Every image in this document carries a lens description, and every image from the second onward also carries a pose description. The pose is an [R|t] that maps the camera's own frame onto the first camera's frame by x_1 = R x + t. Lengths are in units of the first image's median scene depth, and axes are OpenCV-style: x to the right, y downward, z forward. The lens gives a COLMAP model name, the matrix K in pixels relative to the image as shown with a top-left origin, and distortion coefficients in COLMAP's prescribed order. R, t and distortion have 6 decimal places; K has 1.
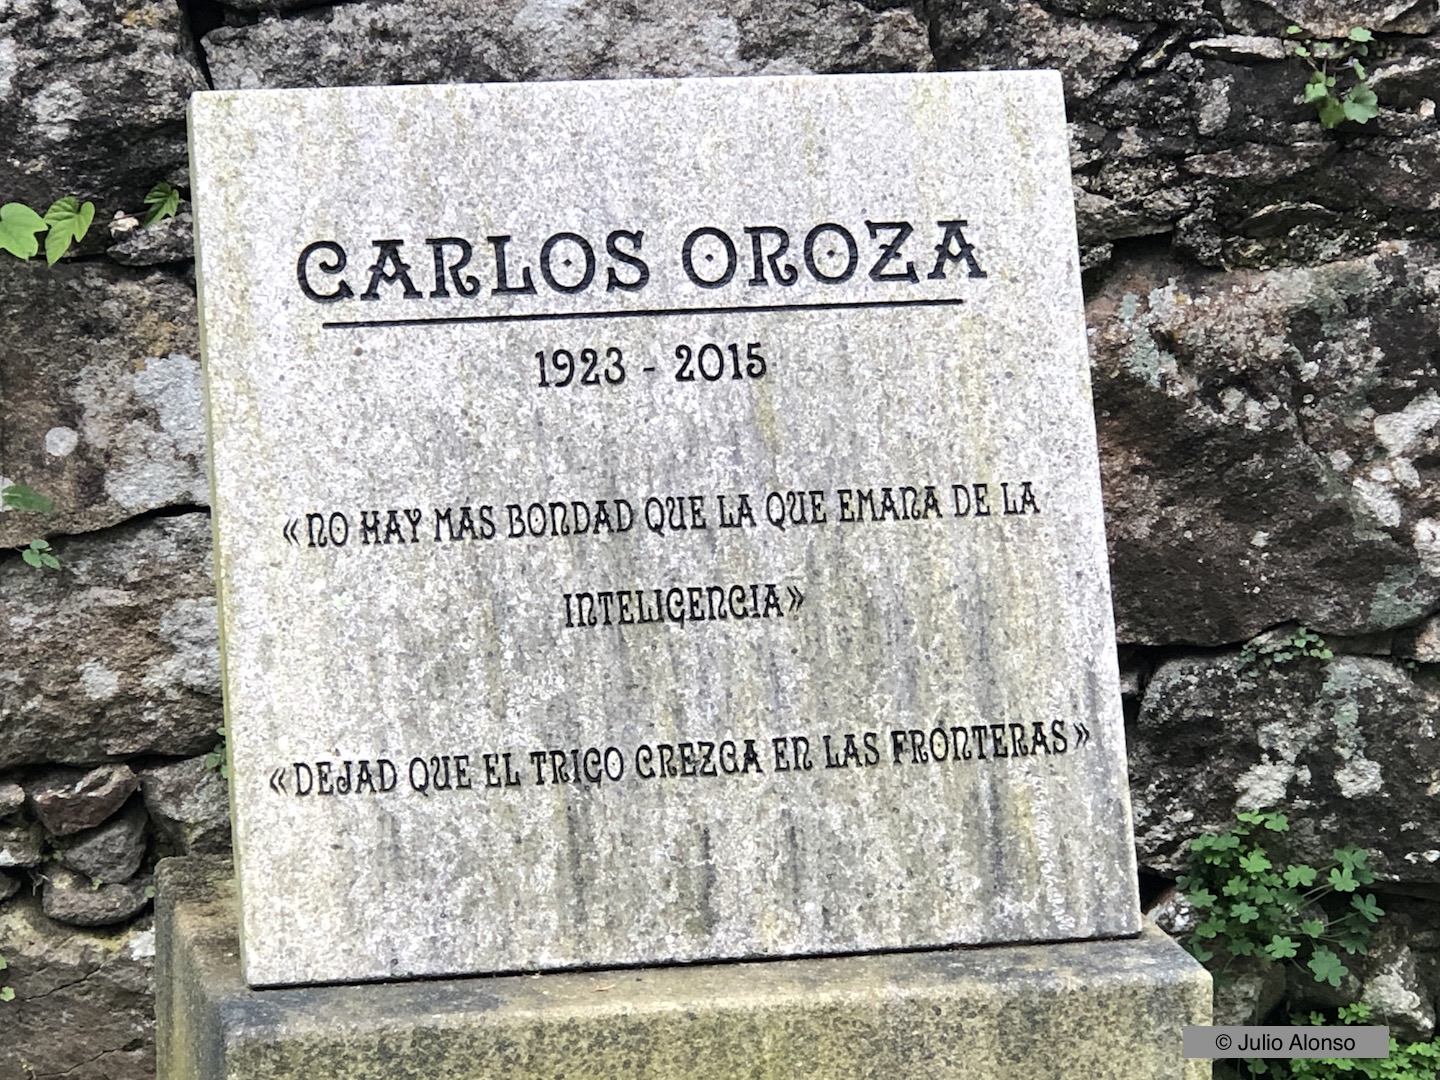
lens RADIAL K [[5464.5, 0, 720.0], [0, 5464.5, 539.8], [0, 0, 1]] dist [-0.236463, 0.000000]
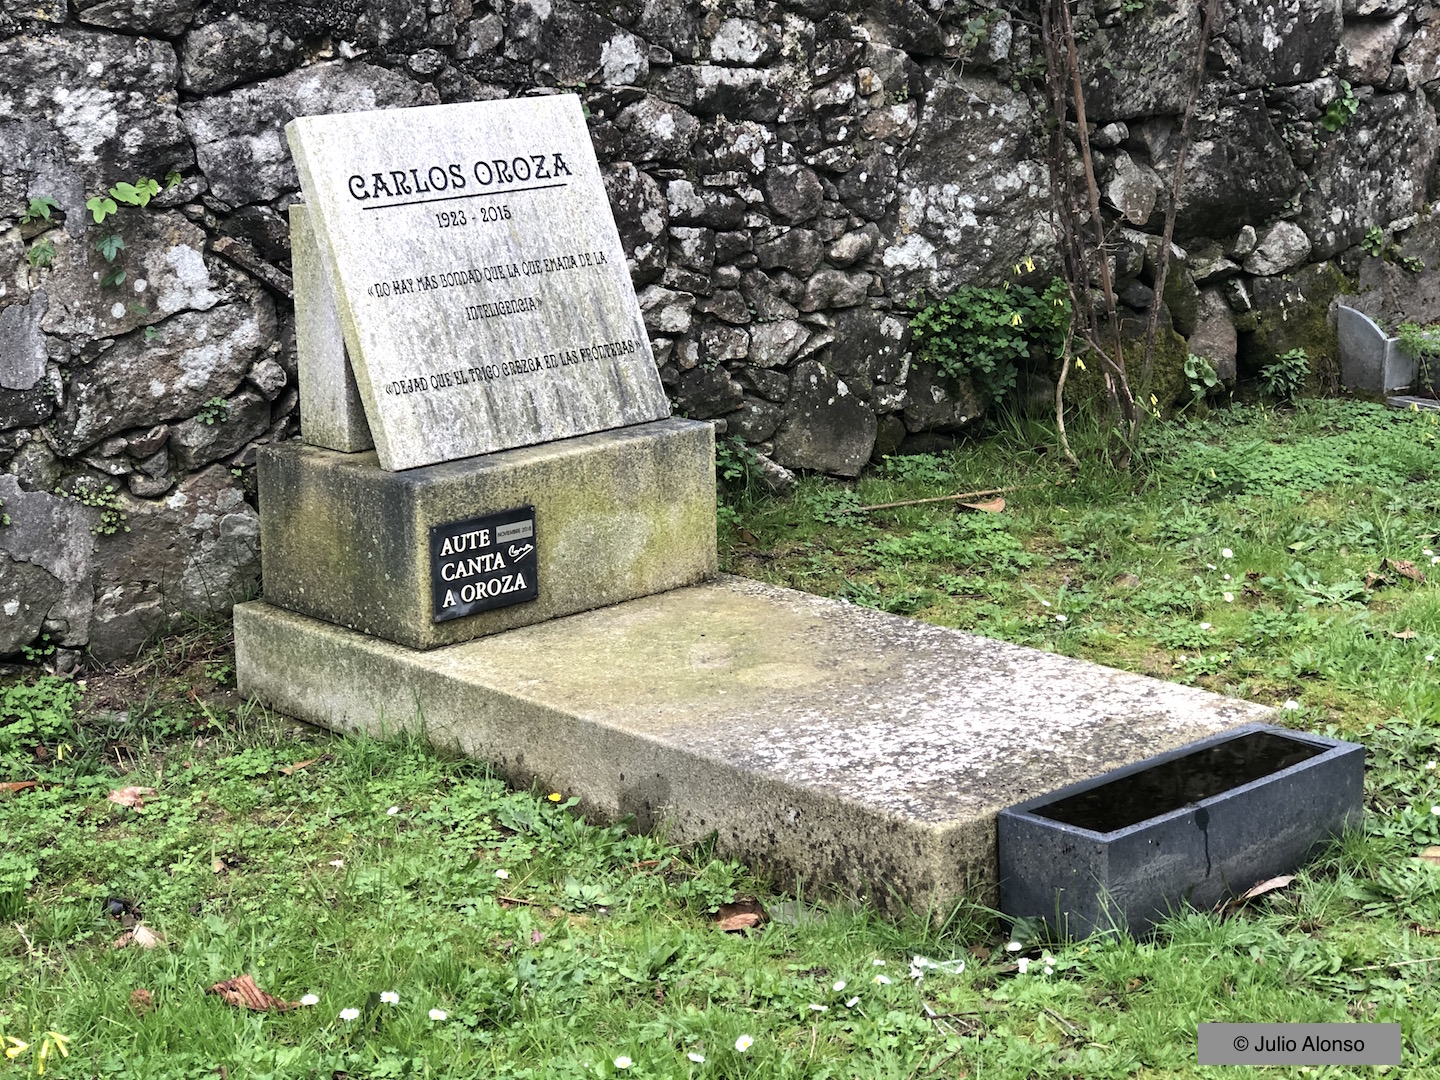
lens RADIAL K [[2765.8, 0, 719.9], [0, 2765.8, 539.8], [0, 0, 1]] dist [0.079976, 0.000000]
pose [[0.852765, -0.136725, 0.504081, -0.579604], [0.118344, 0.990608, 0.068483, 0.041837], [-0.508710, 0.001255, 0.860937, -0.164825]]
